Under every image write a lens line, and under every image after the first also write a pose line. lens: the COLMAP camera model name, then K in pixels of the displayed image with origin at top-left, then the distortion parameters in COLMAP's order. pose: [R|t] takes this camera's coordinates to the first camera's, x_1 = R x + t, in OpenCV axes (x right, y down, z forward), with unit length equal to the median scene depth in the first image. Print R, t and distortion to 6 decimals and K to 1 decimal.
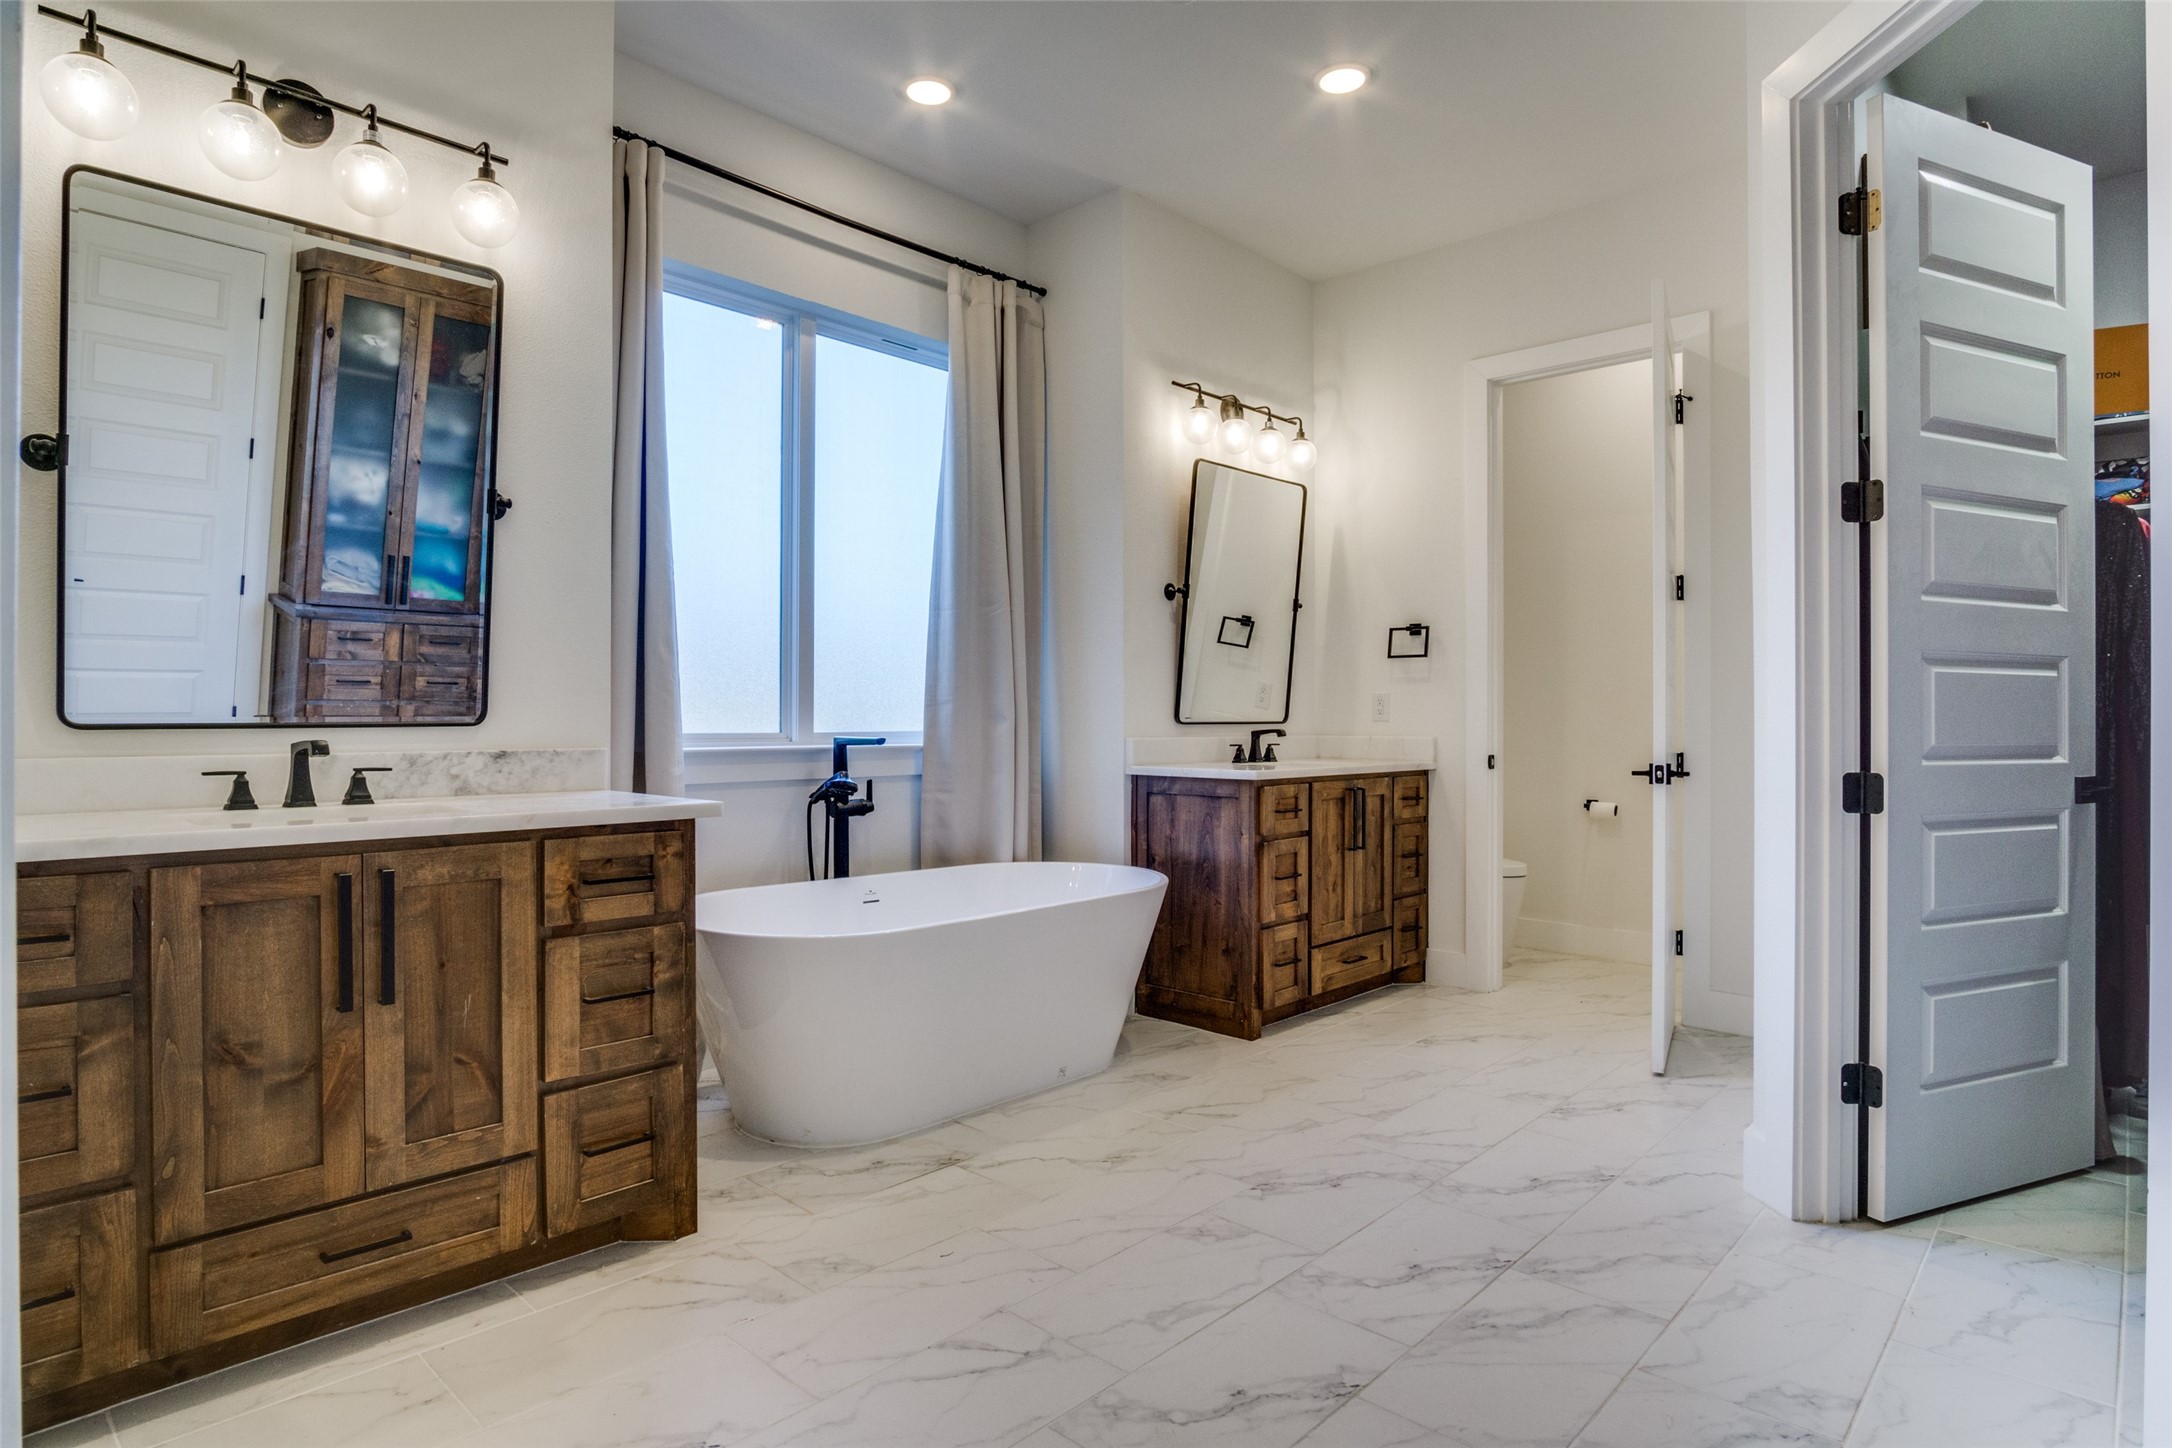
lens RADIAL K [[1188.9, 0, 1058.3], [0, 1188.9, 717.3], [0, 0, 1]] dist [-0.026645, 0.001752]
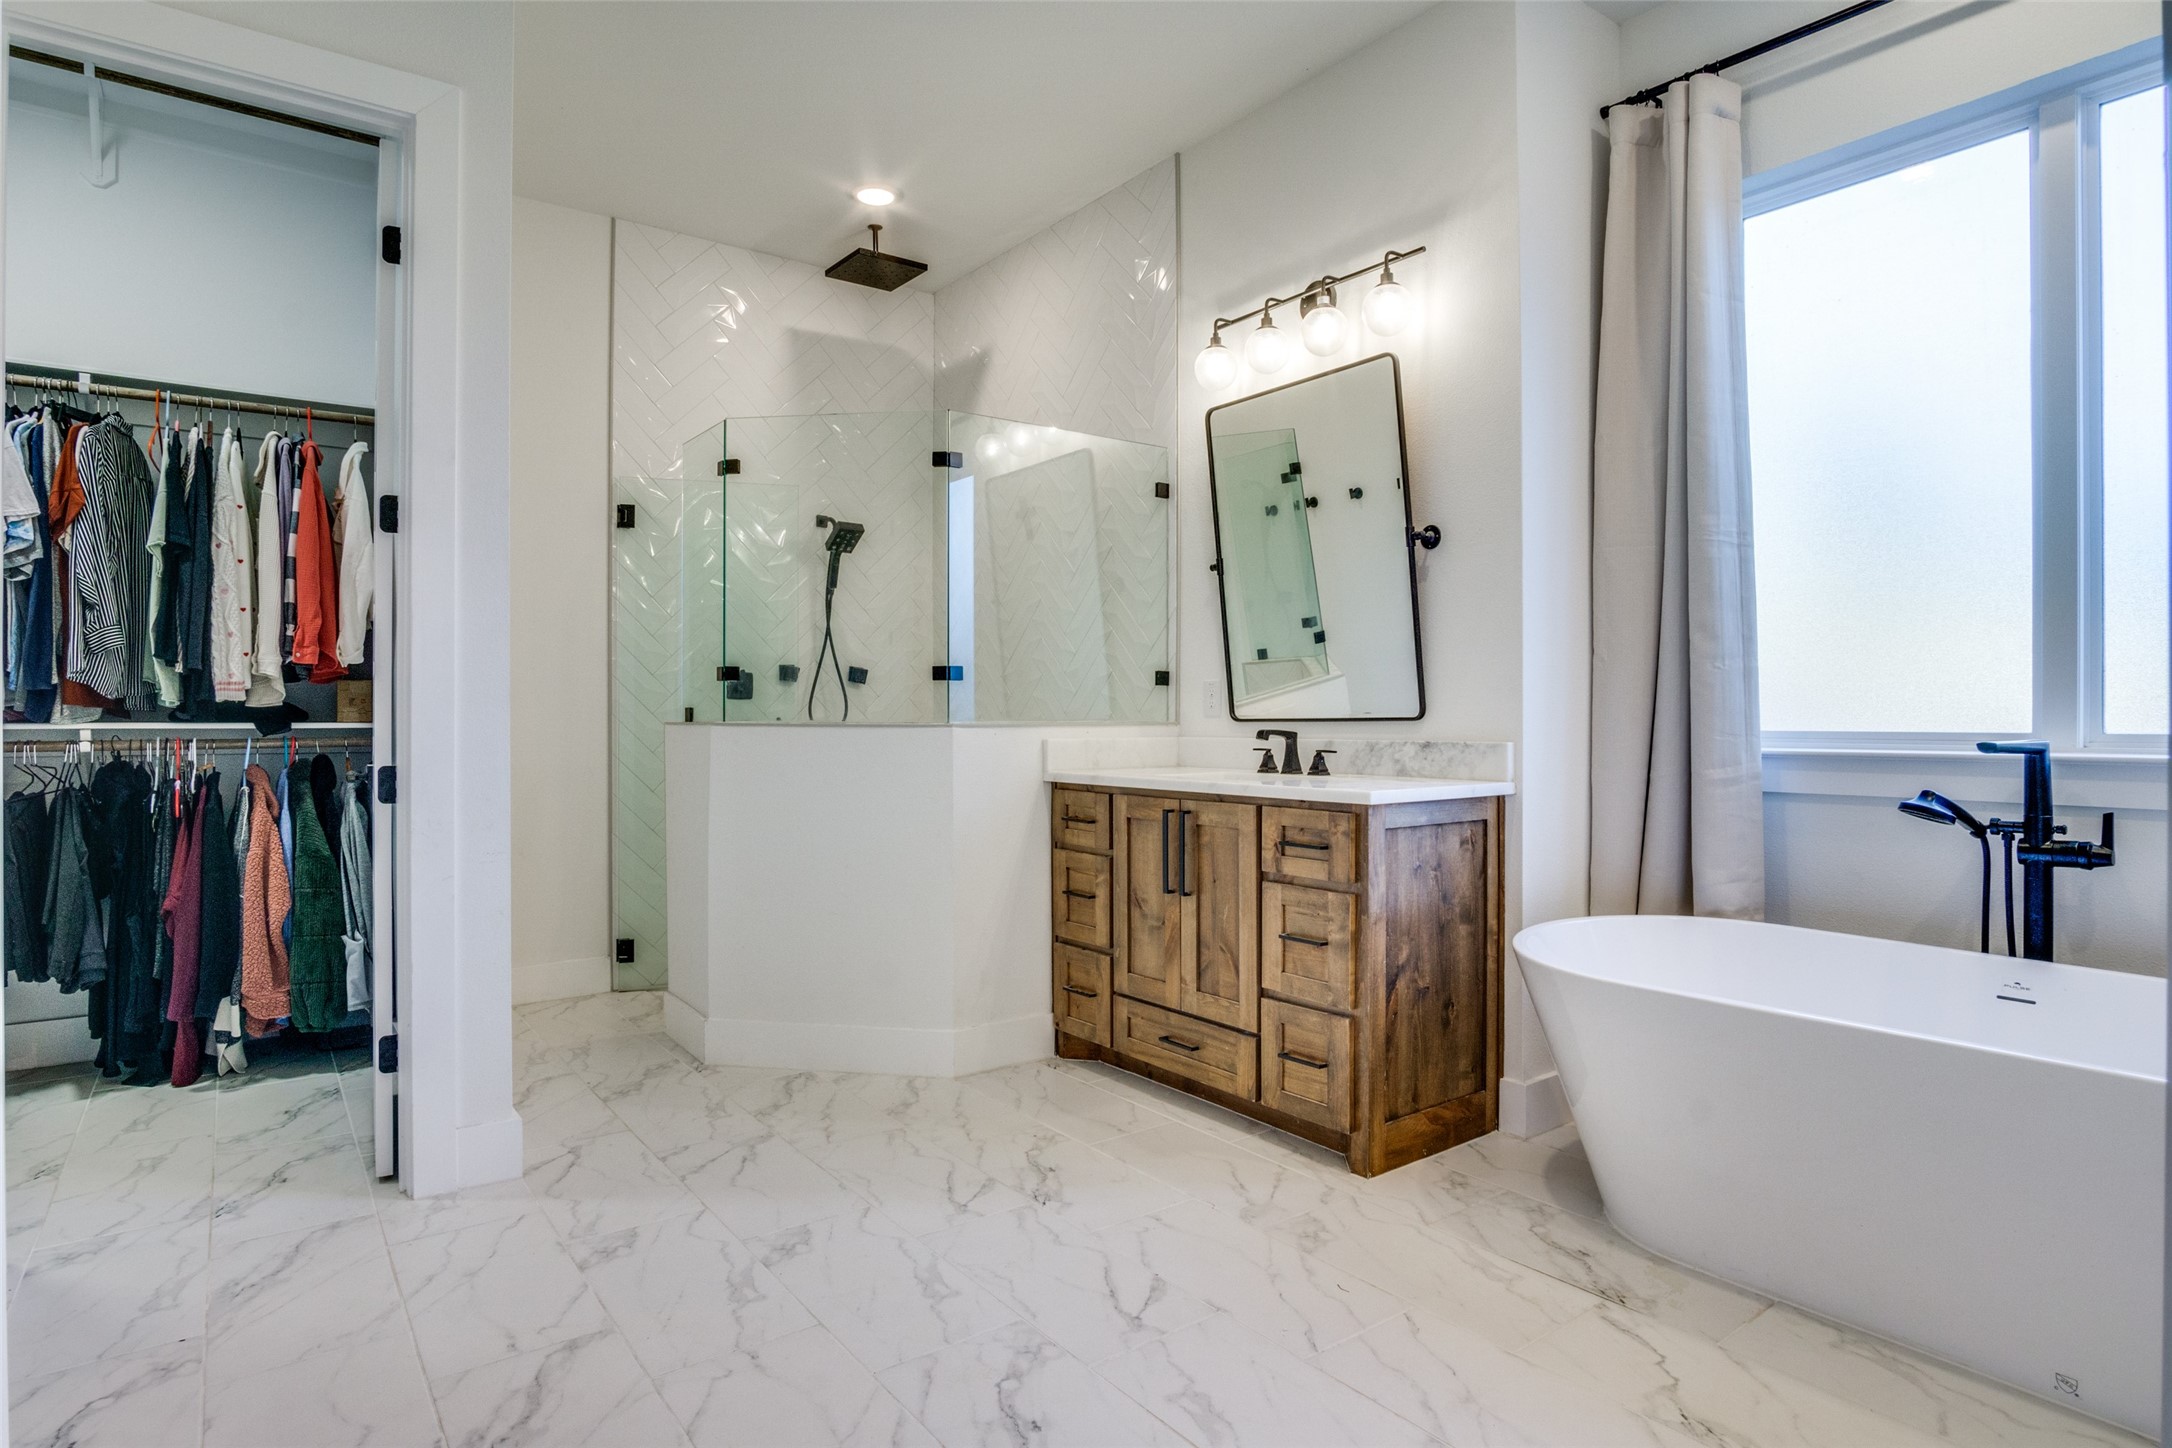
lens RADIAL K [[1188.9, 0, 1058.3], [0, 1188.9, 717.3], [0, 0, 1]] dist [-0.026645, 0.001752]
pose [[-0.195528, 0.000928, -0.980698, 0.898033], [0.003654, 0.999993, 0.000217, 0.002553], [0.980691, -0.003541, -0.195530, 1.002617]]
